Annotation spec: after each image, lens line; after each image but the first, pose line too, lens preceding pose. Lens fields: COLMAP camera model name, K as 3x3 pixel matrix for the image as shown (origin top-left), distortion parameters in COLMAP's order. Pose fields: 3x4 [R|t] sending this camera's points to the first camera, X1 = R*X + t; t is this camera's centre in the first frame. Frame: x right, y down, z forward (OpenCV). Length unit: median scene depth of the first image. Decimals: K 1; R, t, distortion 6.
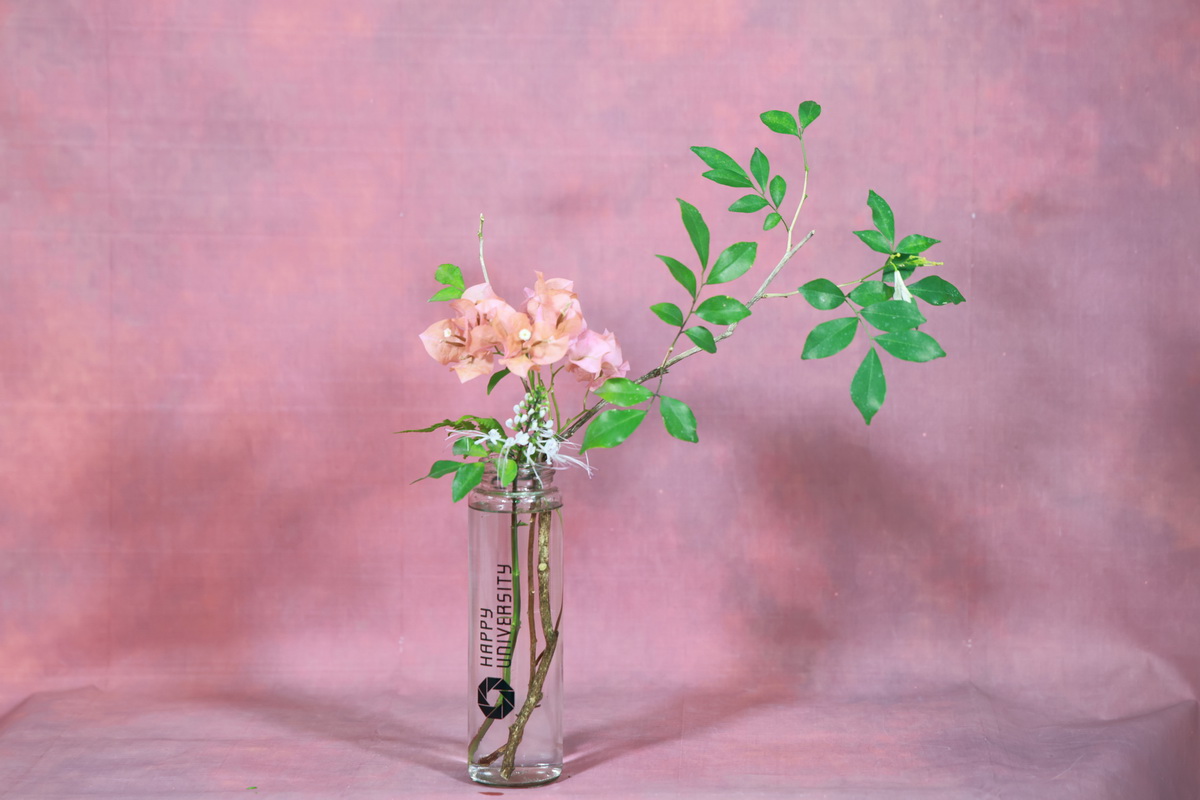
lens RADIAL K [[3511.3, 0, 614.9], [0, 3511.3, 369.9], [0, 0, 1]] dist [0.646731, 0.000000]
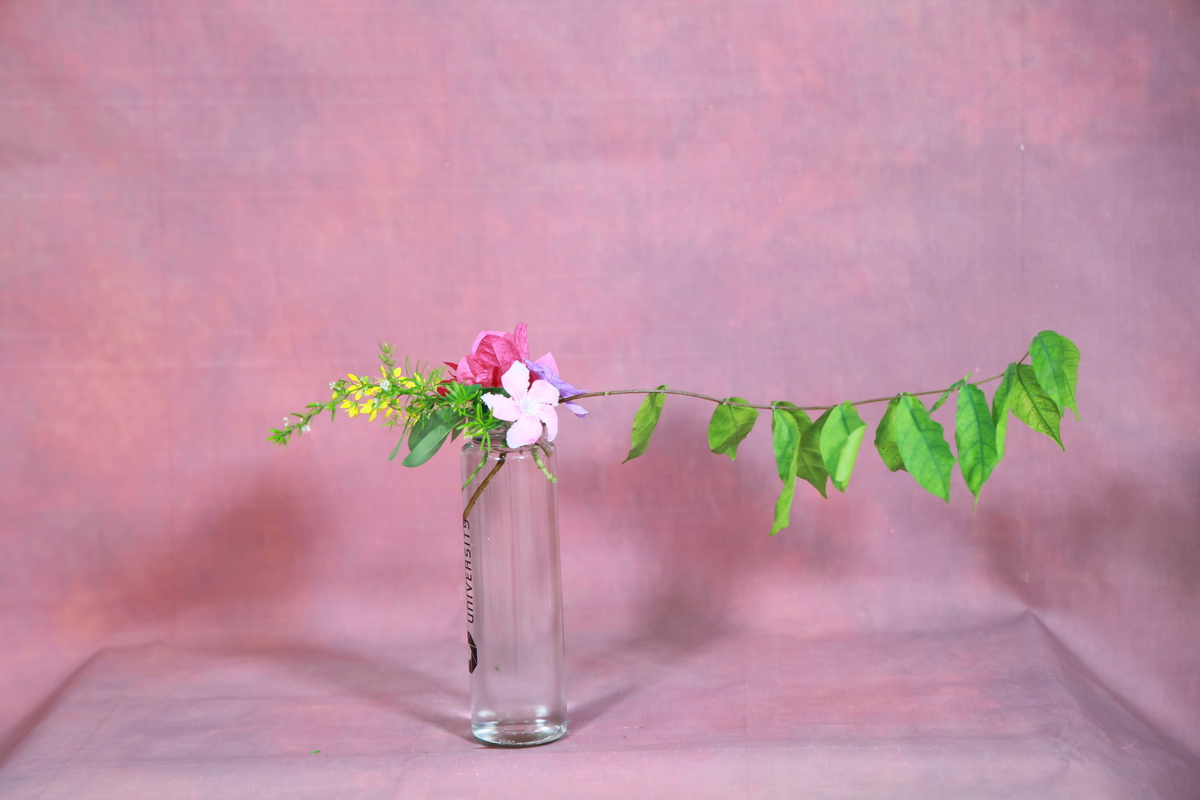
lens RADIAL K [[2974.5, 0, 600.2], [0, 2974.5, 403.9], [0, 0, 1]] dist [0.377817, 0.000000]
pose [[0.999484, -0.029300, -0.013191, -0.008062], [0.029763, 0.998895, 0.036376, -0.005926], [0.012110, -0.036749, 0.999251, 0.153500]]
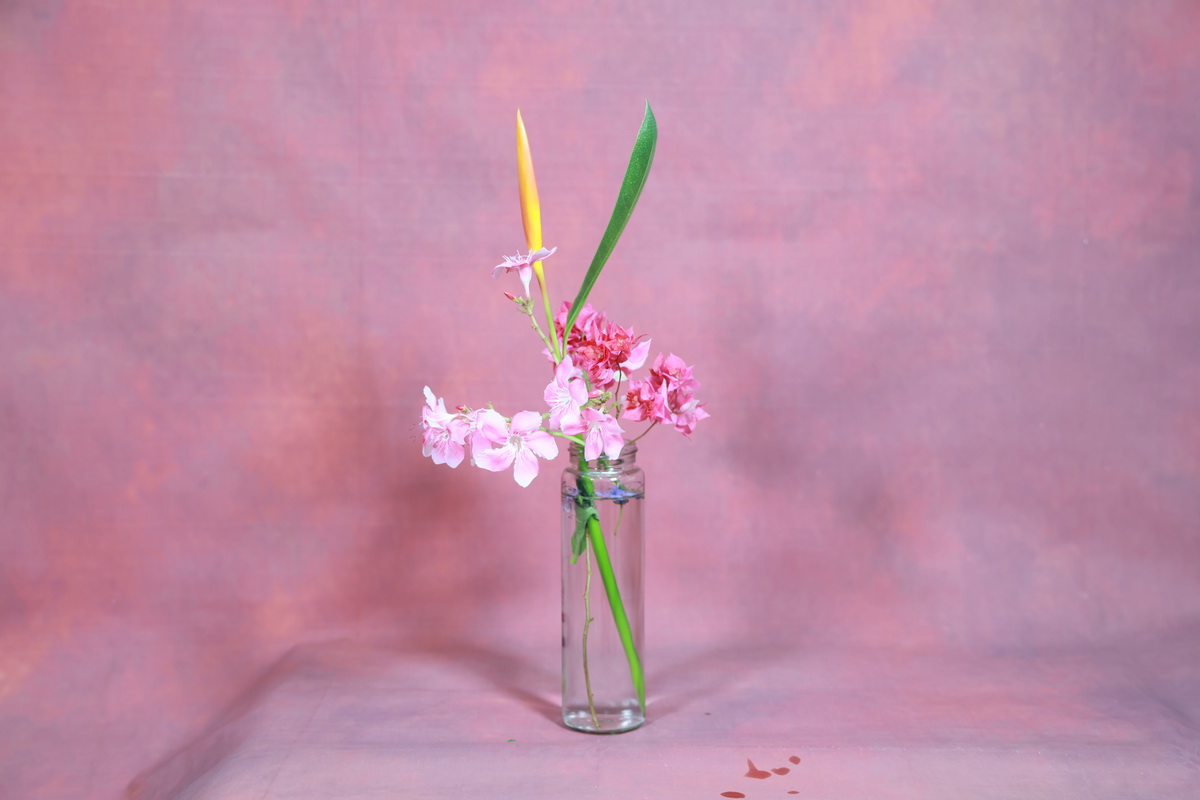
lens RADIAL K [[2075.2, 0, 623.1], [0, 2075.2, 394.9], [0, 0, 1]] dist [0.178226, 0.000000]
pose [[0.999156, -0.000156, 0.041080, -0.082825], [0.000256, 0.999997, -0.002425, 0.009585], [-0.041080, 0.002433, 0.999153, 0.305338]]
